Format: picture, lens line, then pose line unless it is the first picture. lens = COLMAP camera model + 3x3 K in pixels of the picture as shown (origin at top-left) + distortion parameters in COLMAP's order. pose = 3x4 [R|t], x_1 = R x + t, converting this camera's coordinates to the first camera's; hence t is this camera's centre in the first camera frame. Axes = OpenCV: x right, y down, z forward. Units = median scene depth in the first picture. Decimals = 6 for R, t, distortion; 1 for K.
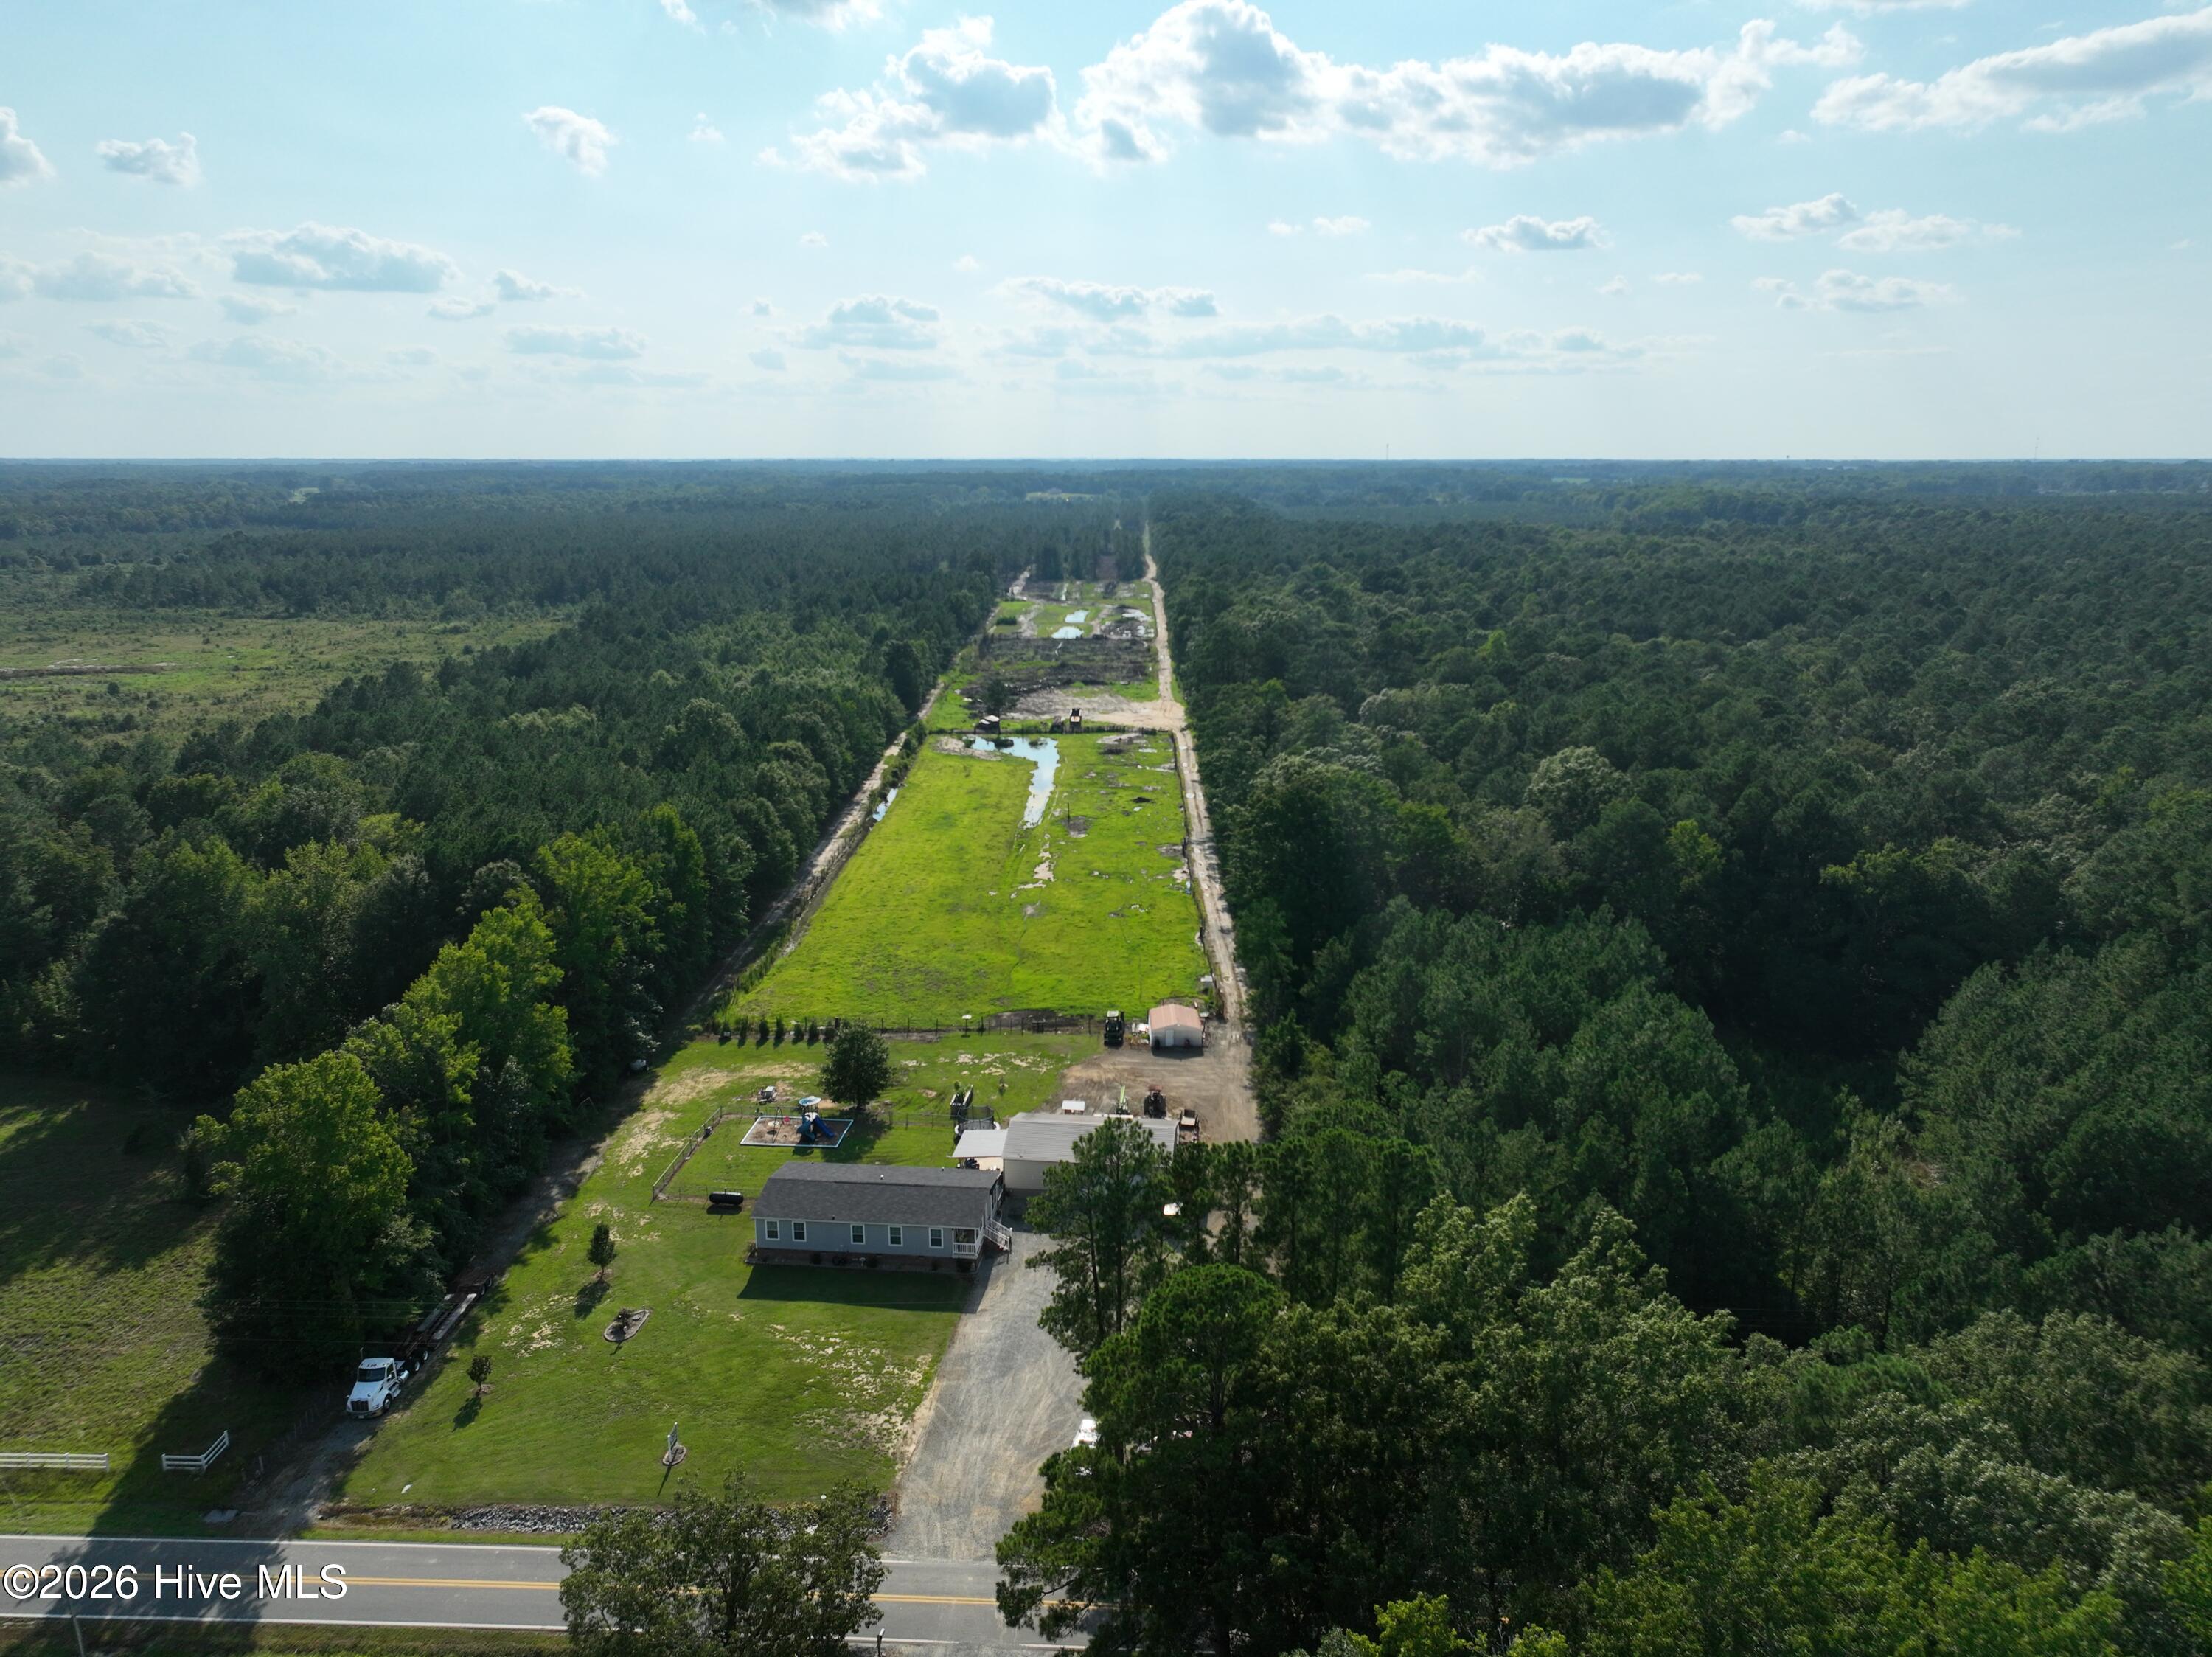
lens RADIAL K [[1572.8, 0, 1104.3], [0, 1572.8, 780.7], [0, 0, 1]] dist [-0.005031, 0.022072]
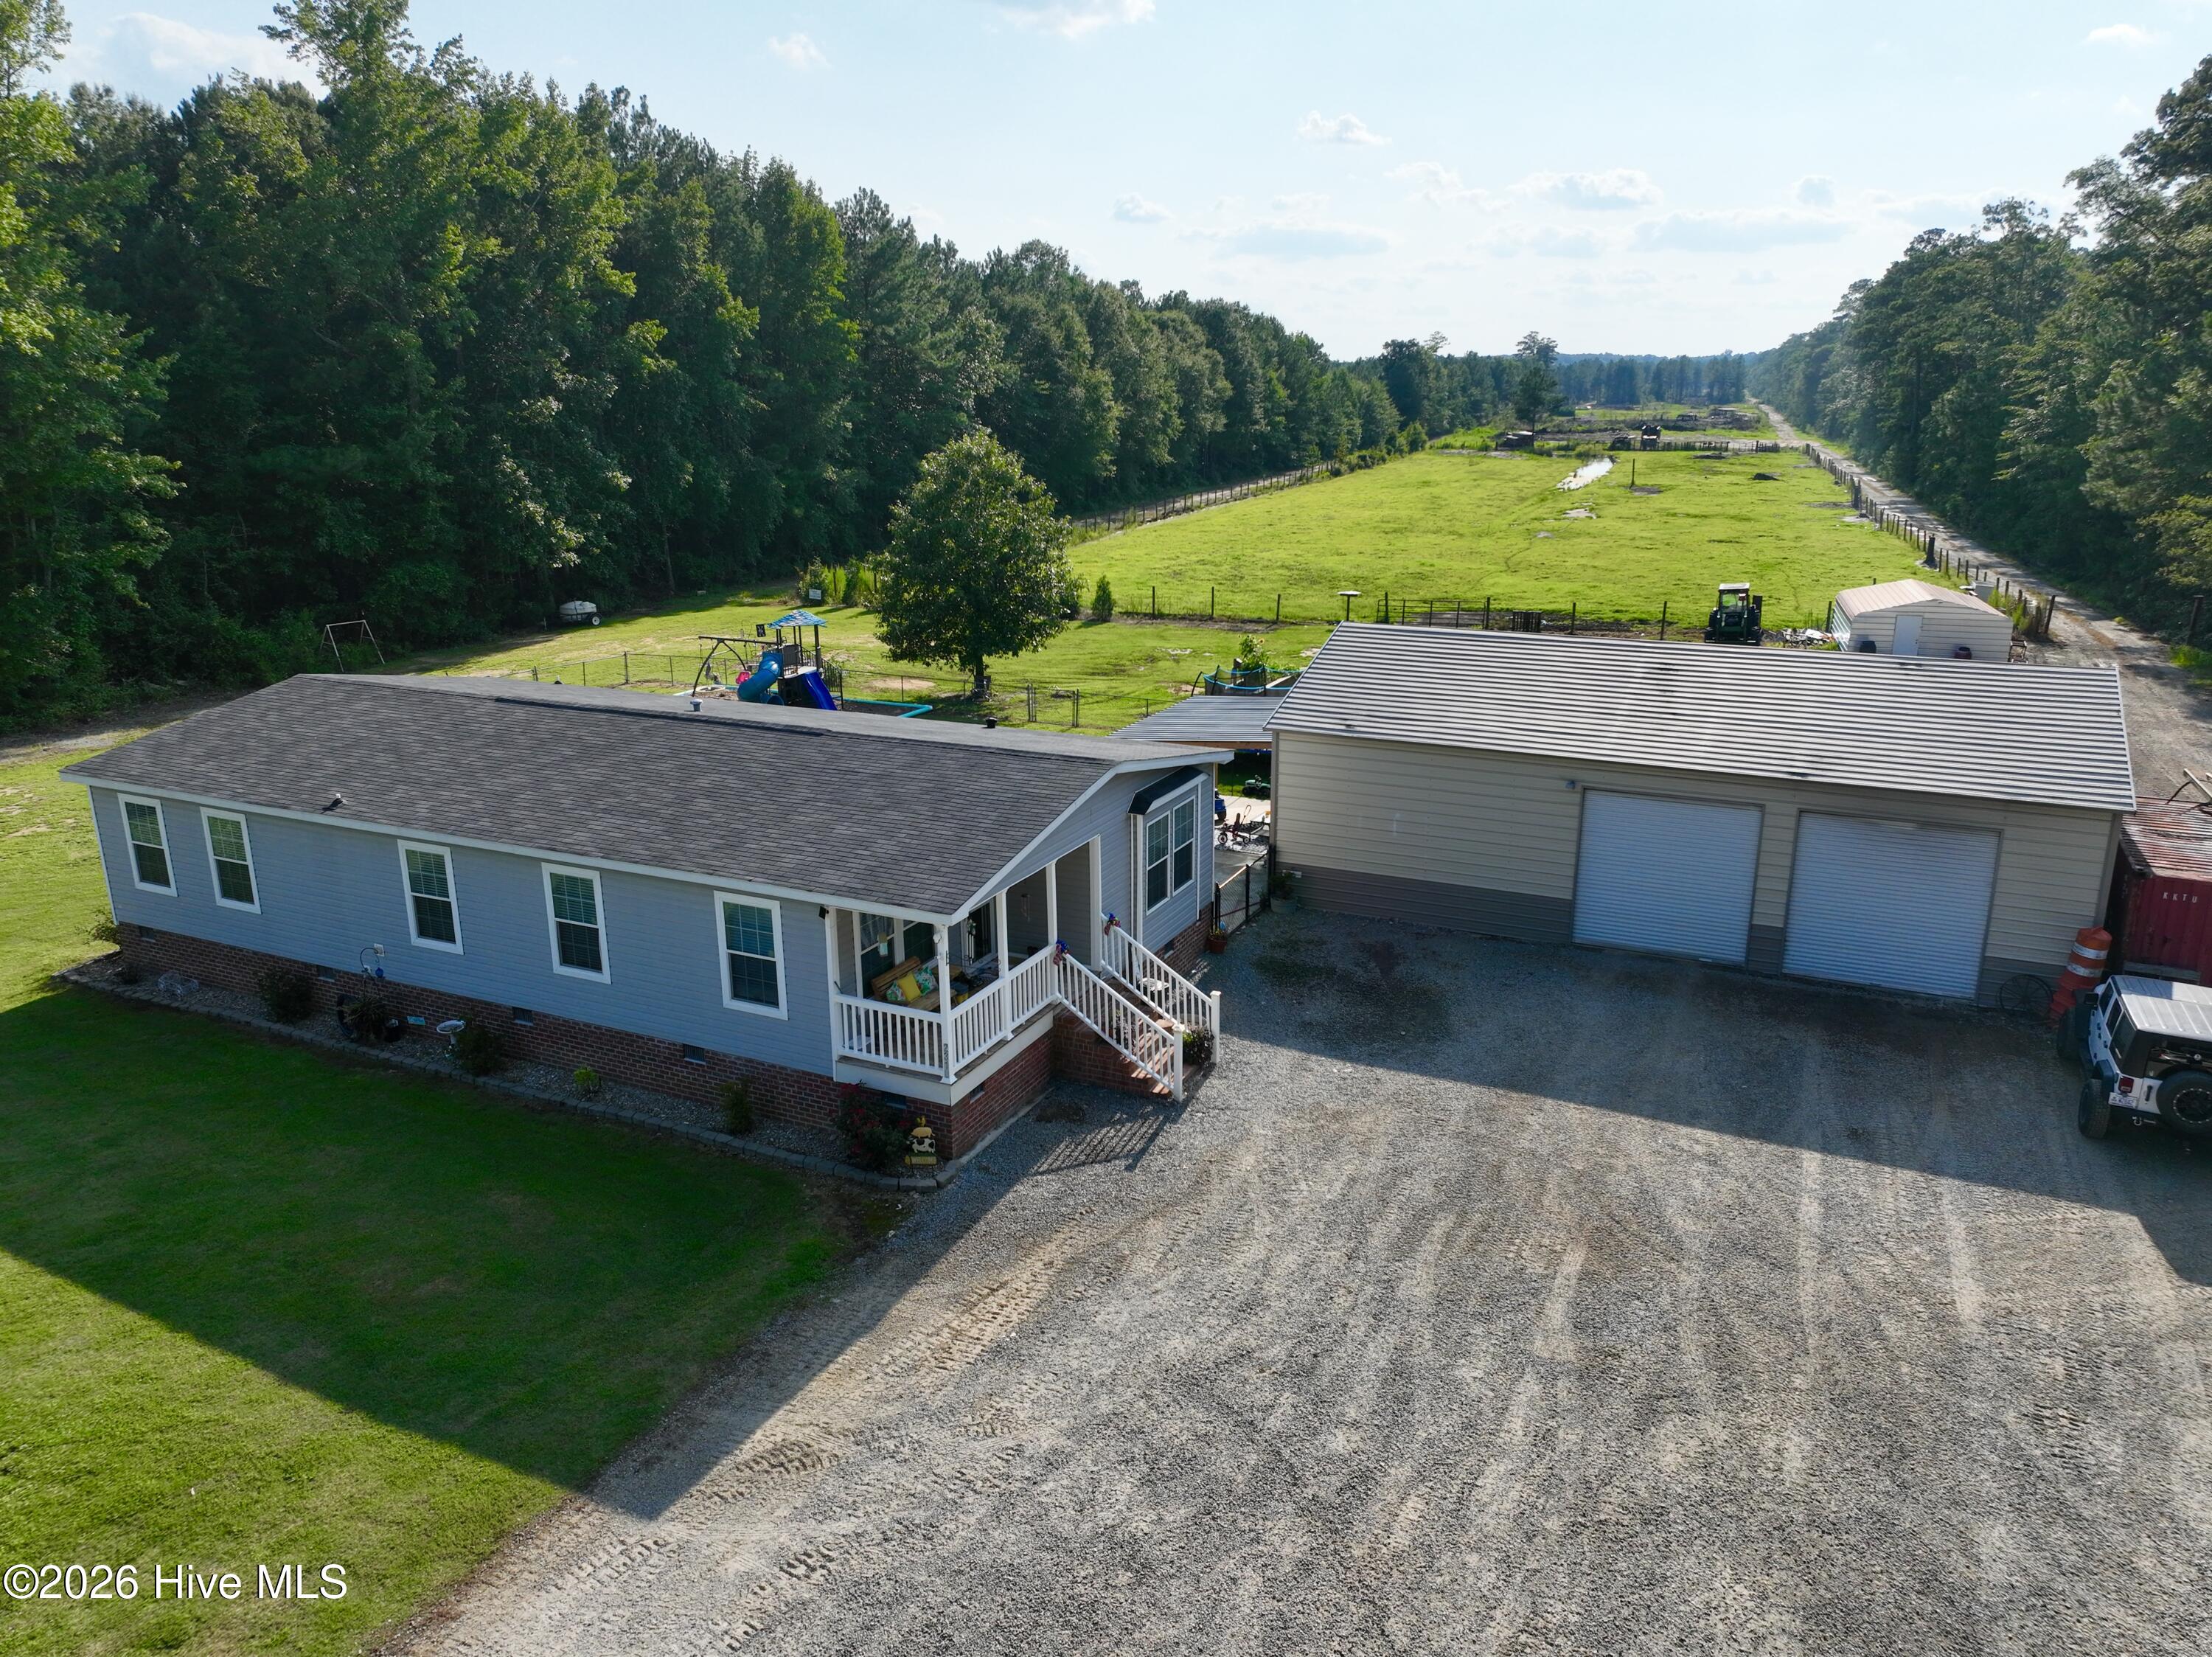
lens RADIAL K [[1572.8, 0, 1100.4], [0, 1572.8, 820.5], [0, 0, 1]] dist [-0.005031, 0.022072]
pose [[0.940186, 0.089273, -0.328755, -0.001476], [-0.064440, 0.994235, 0.085694, 0.031463], [0.334510, -0.059384, 0.940519, 0.103394]]
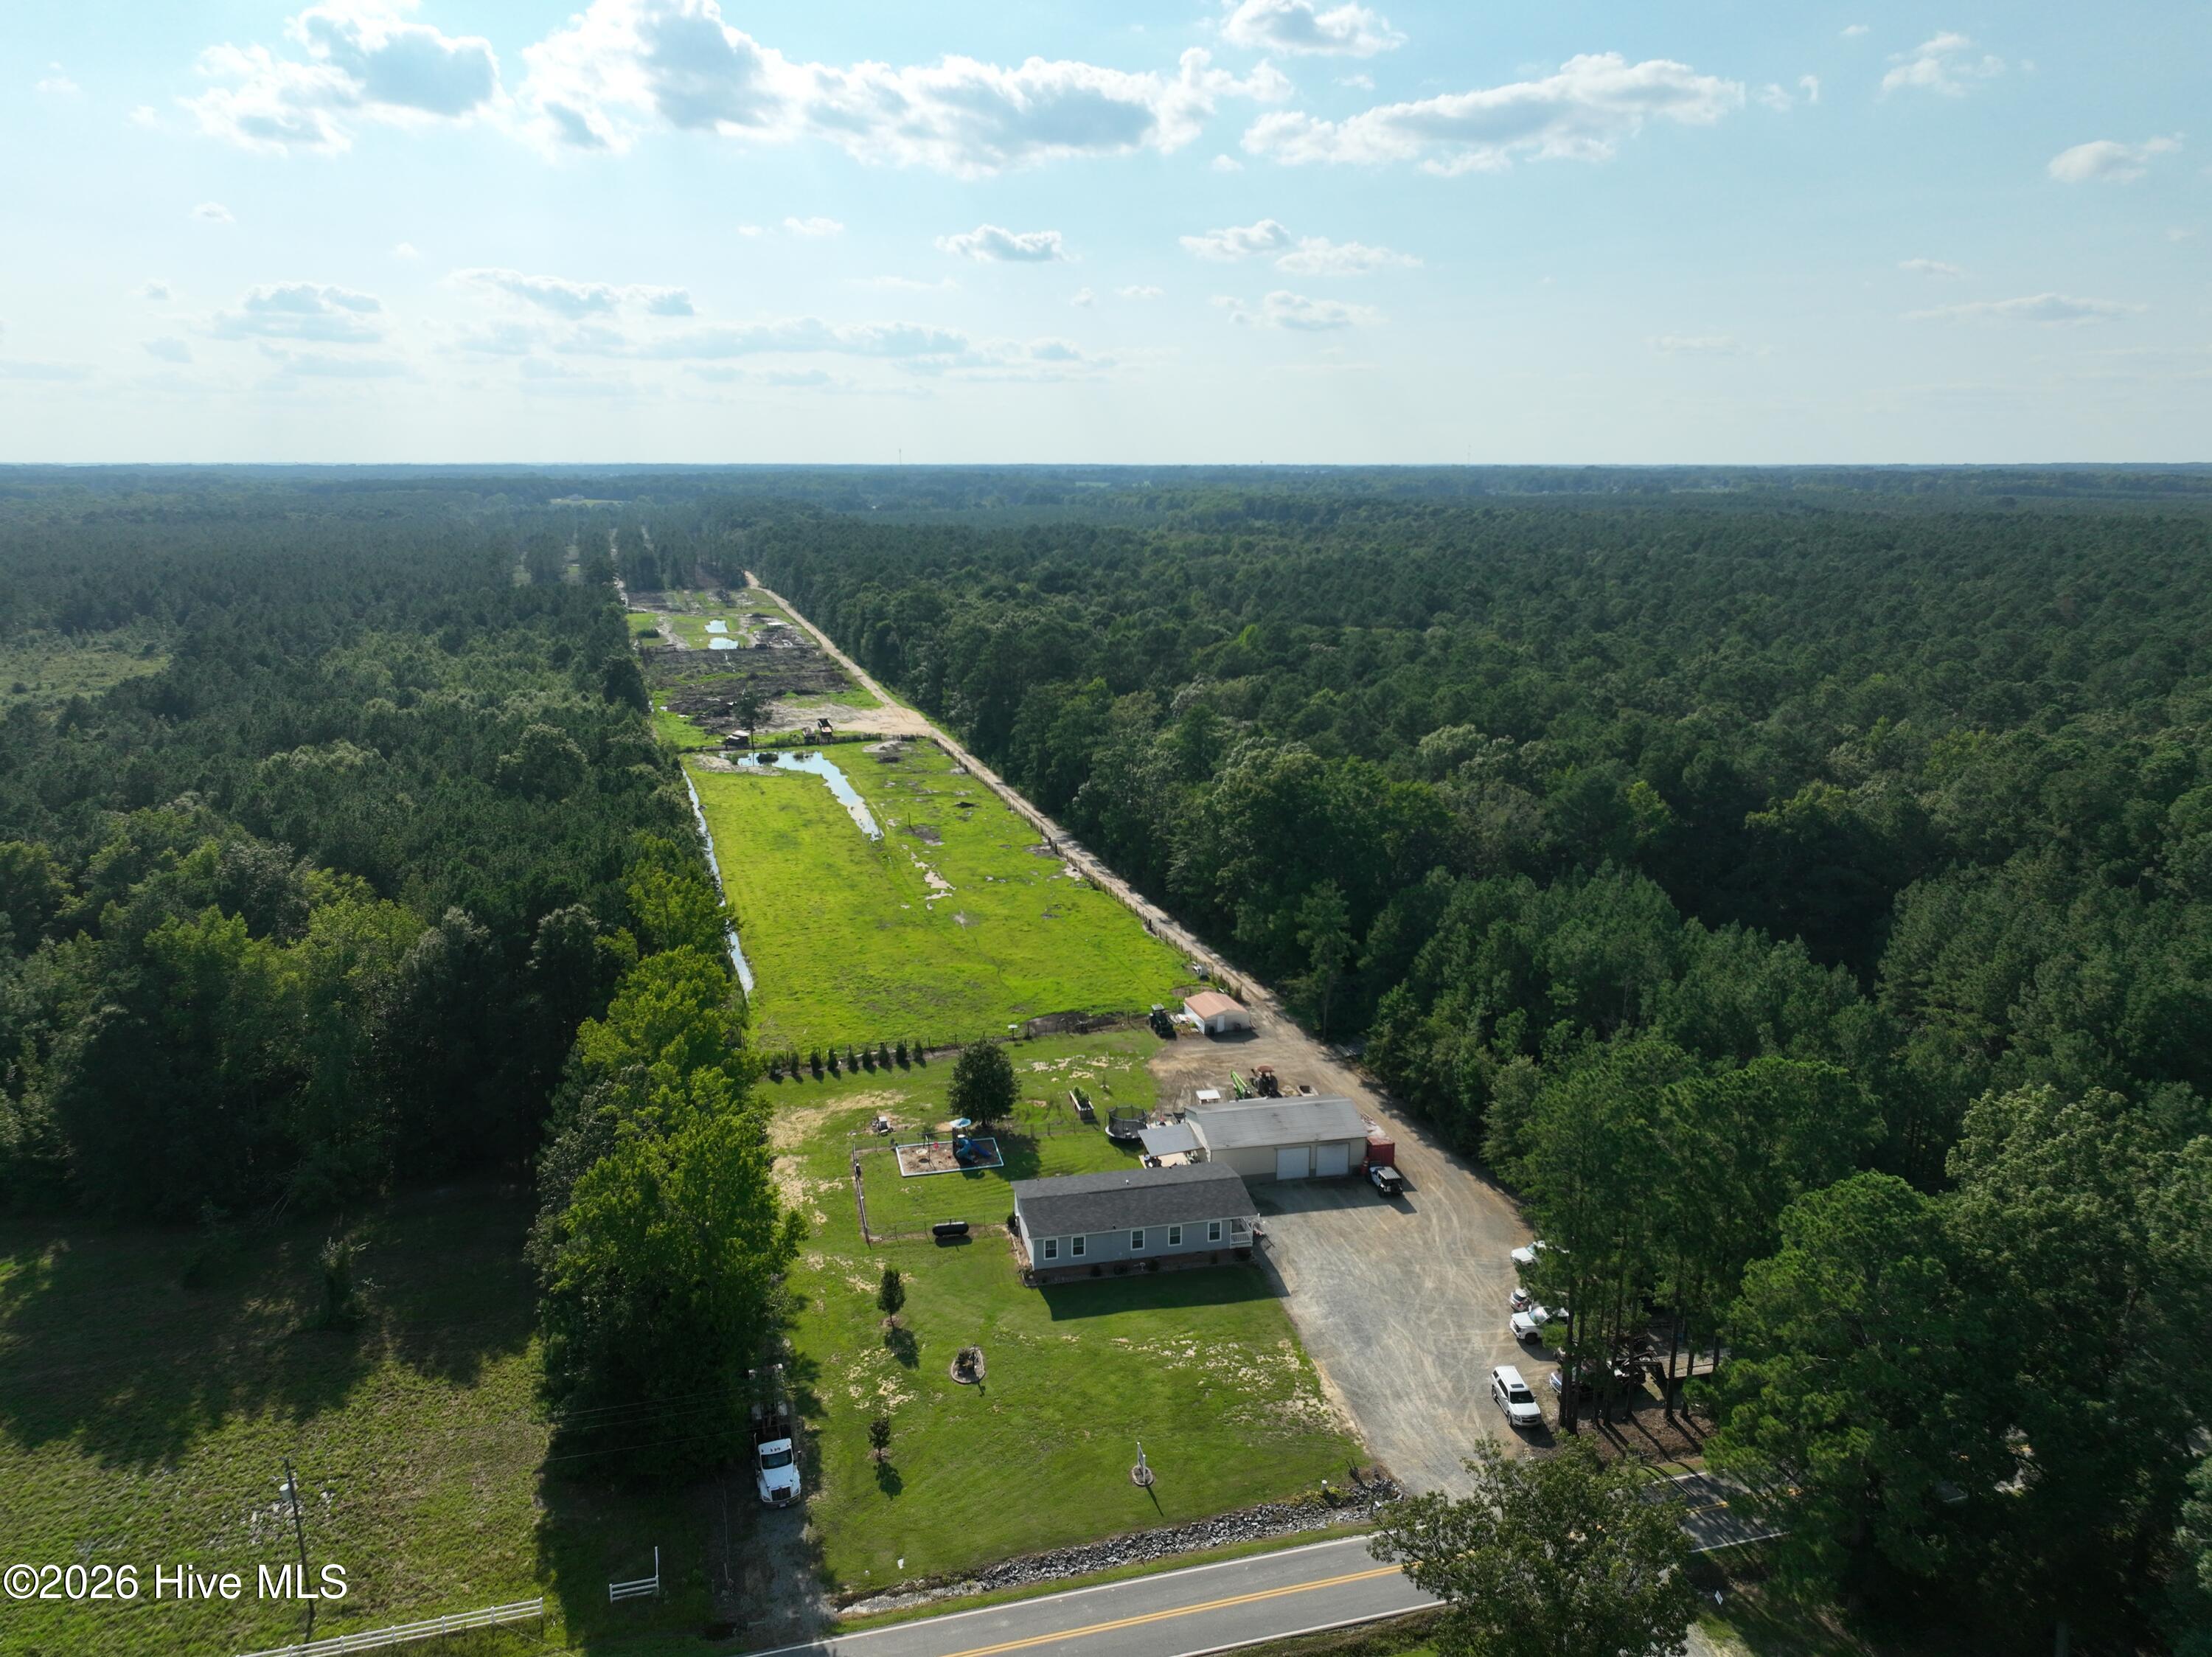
lens RADIAL K [[1572.8, 0, 1106.2], [0, 1572.8, 807.6], [0, 0, 1]] dist [-0.005031, 0.022072]
pose [[0.949685, -0.067218, 0.305909, -0.056643], [0.063147, 0.997735, 0.023195, -0.001013], [-0.306776, -0.002711, 0.951778, 0.007619]]
